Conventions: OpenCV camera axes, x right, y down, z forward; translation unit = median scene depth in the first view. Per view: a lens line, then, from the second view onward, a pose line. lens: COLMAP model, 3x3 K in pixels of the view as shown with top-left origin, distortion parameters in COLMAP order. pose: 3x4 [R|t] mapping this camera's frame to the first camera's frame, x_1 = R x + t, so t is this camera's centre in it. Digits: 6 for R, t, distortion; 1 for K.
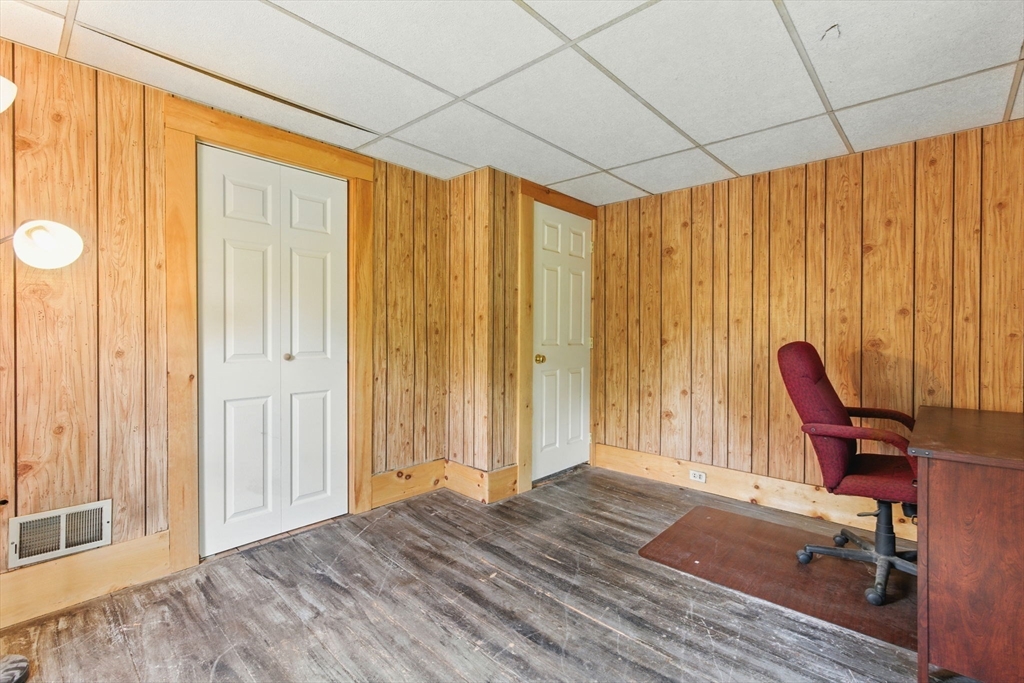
lens RADIAL K [[467.5, 0, 515.7], [0, 467.5, 334.0], [0, 0, 1]] dist [0.000175, 0.001663]
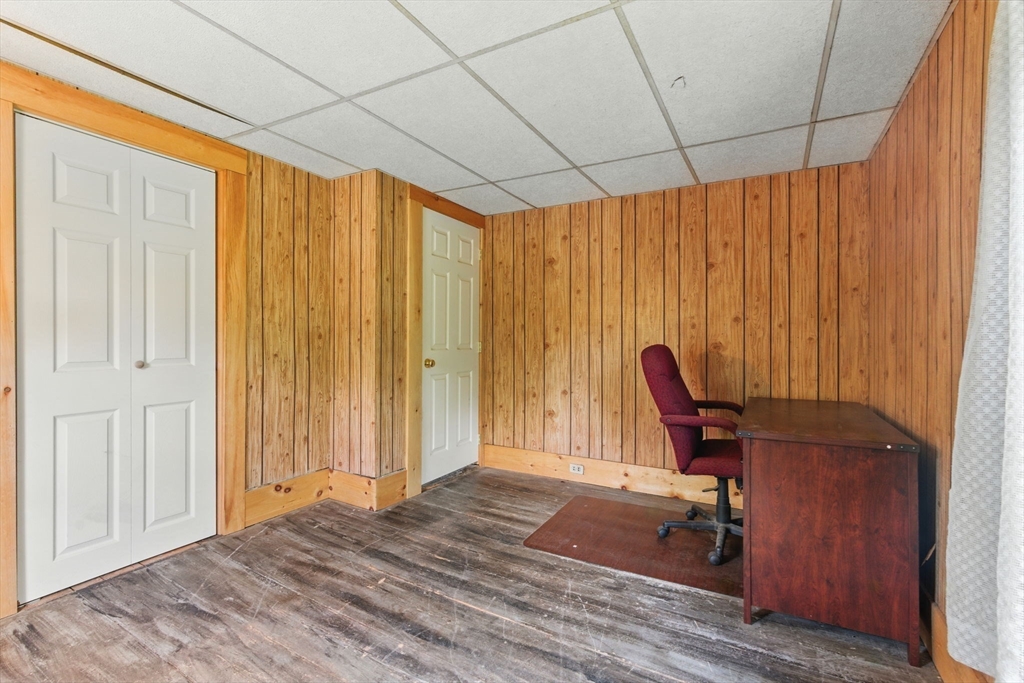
lens RADIAL K [[462.3, 0, 517.3], [0, 462.3, 339.0], [0, 0, 1]] dist [0.000699, 0.001434]
pose [[0.971620, -0.001957, 0.236537, 0.000423], [0.002131, 0.999998, -0.000479, 0.002483], [-0.236536, 0.000969, 0.971622, -0.022553]]
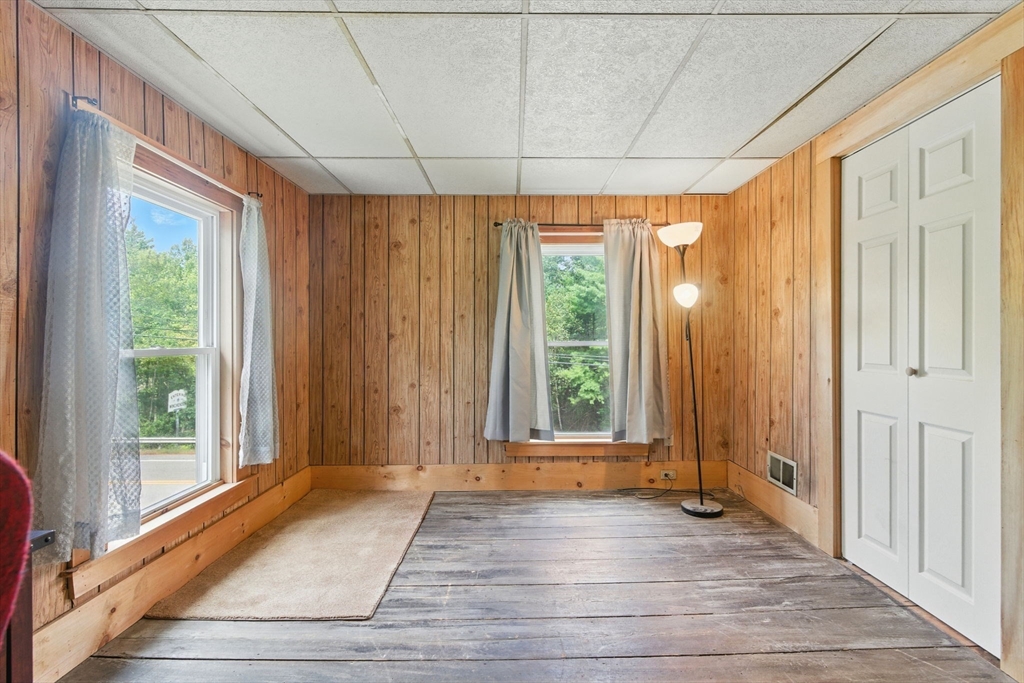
lens RADIAL K [[462.3, 0, 517.3], [0, 462.3, 339.0], [0, 0, 1]] dist [0.000699, 0.001434]
pose [[-0.735407, -0.002466, -0.677621, 0.515076], [-0.003780, 0.999993, 0.000464, -0.002449], [0.677615, 0.002903, -0.735411, 1.166626]]
